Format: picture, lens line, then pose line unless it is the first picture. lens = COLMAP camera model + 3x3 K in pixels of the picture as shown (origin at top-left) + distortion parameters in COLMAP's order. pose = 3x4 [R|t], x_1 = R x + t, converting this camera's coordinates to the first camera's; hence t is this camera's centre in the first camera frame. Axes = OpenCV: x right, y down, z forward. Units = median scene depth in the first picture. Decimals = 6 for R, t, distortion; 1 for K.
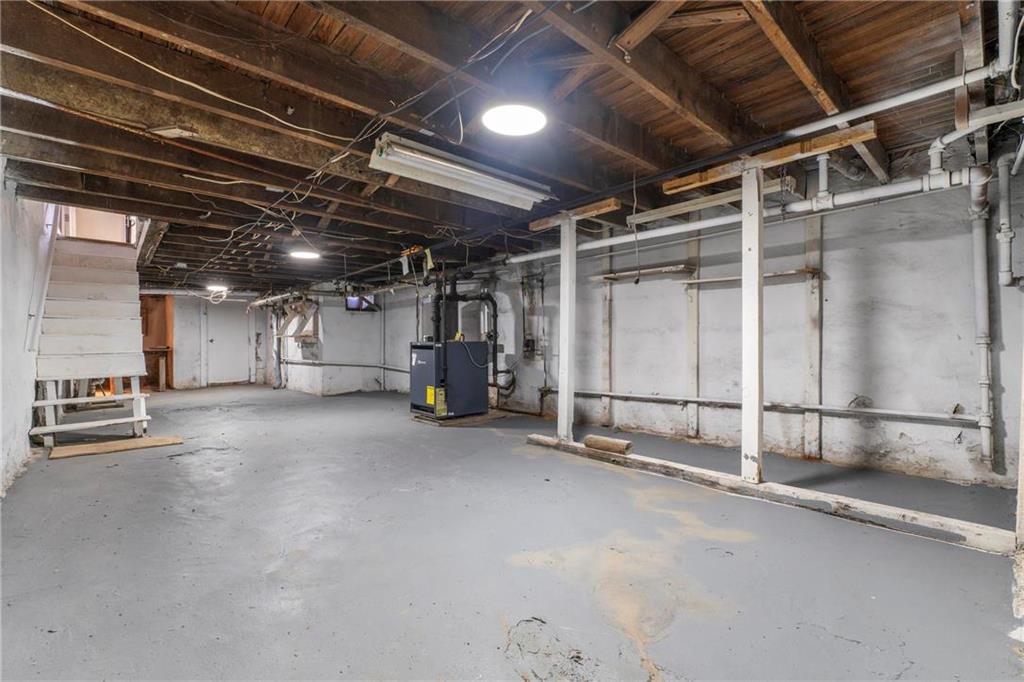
lens RADIAL K [[447.3, 0, 516.2], [0, 447.3, 342.8], [0, 0, 1]] dist [-0.001819, -0.000321]
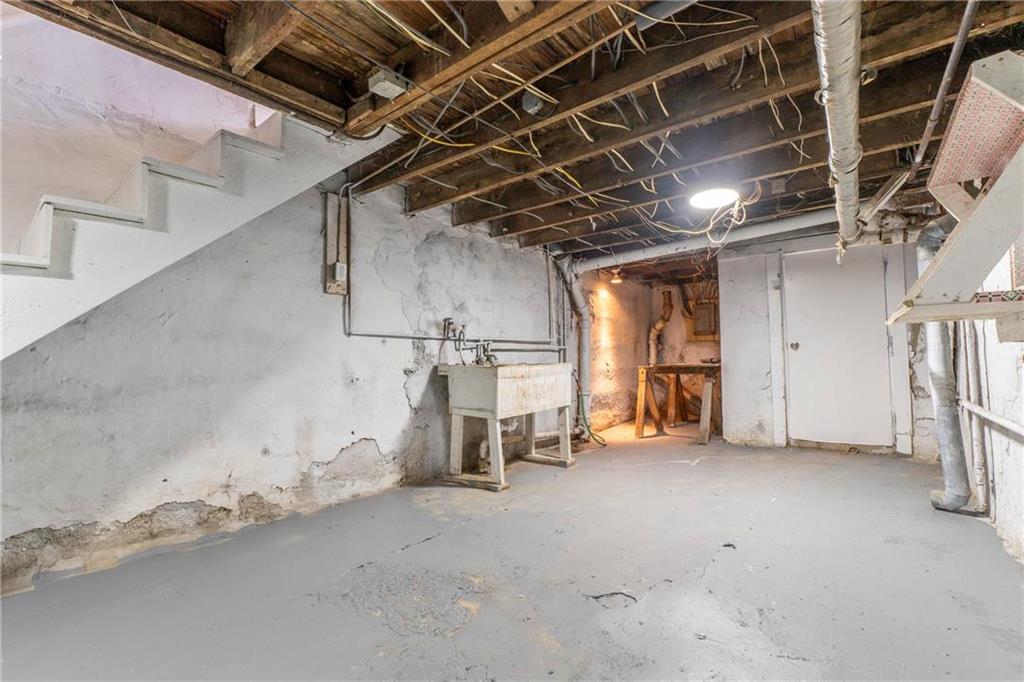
lens RADIAL K [[447.3, 0, 516.2], [0, 447.3, 342.8], [0, 0, 1]] dist [-0.001819, -0.000321]
pose [[0.171909, -0.030816, -0.984631, -0.331636], [0.011217, 0.999507, -0.029324, 0.002763], [0.985049, -0.006004, 0.172170, 0.748200]]
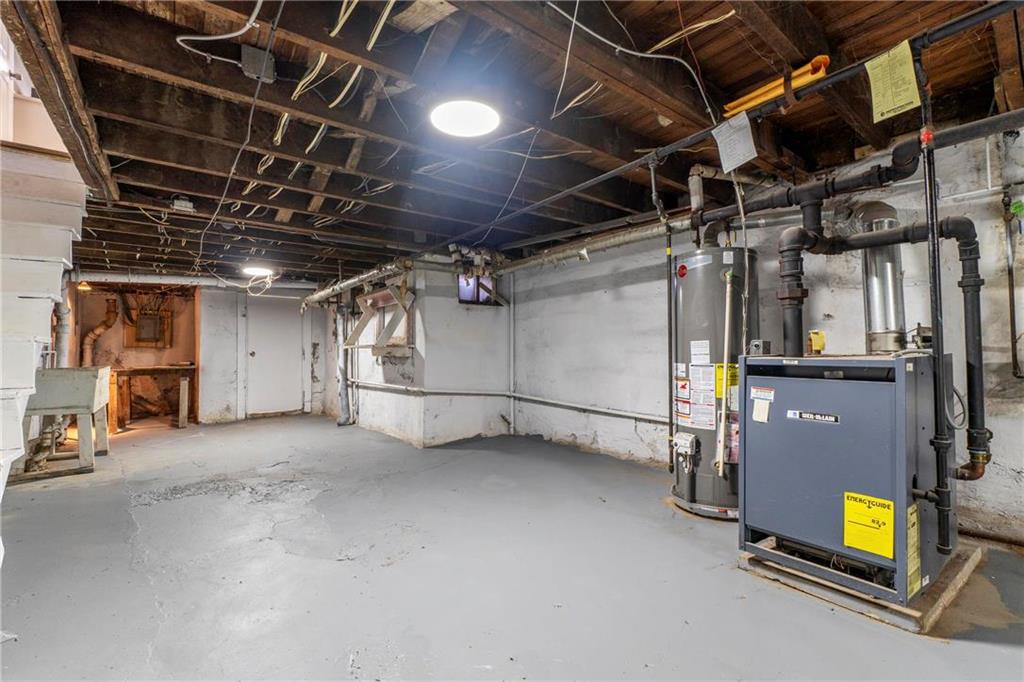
lens RADIAL K [[447.3, 0, 516.2], [0, 447.3, 342.8], [0, 0, 1]] dist [-0.001819, -0.000321]
pose [[0.996375, -0.005205, -0.084912, -0.239171], [0.002881, 0.999618, -0.027473, -0.001832], [0.085022, 0.027129, 0.996010, 0.383985]]
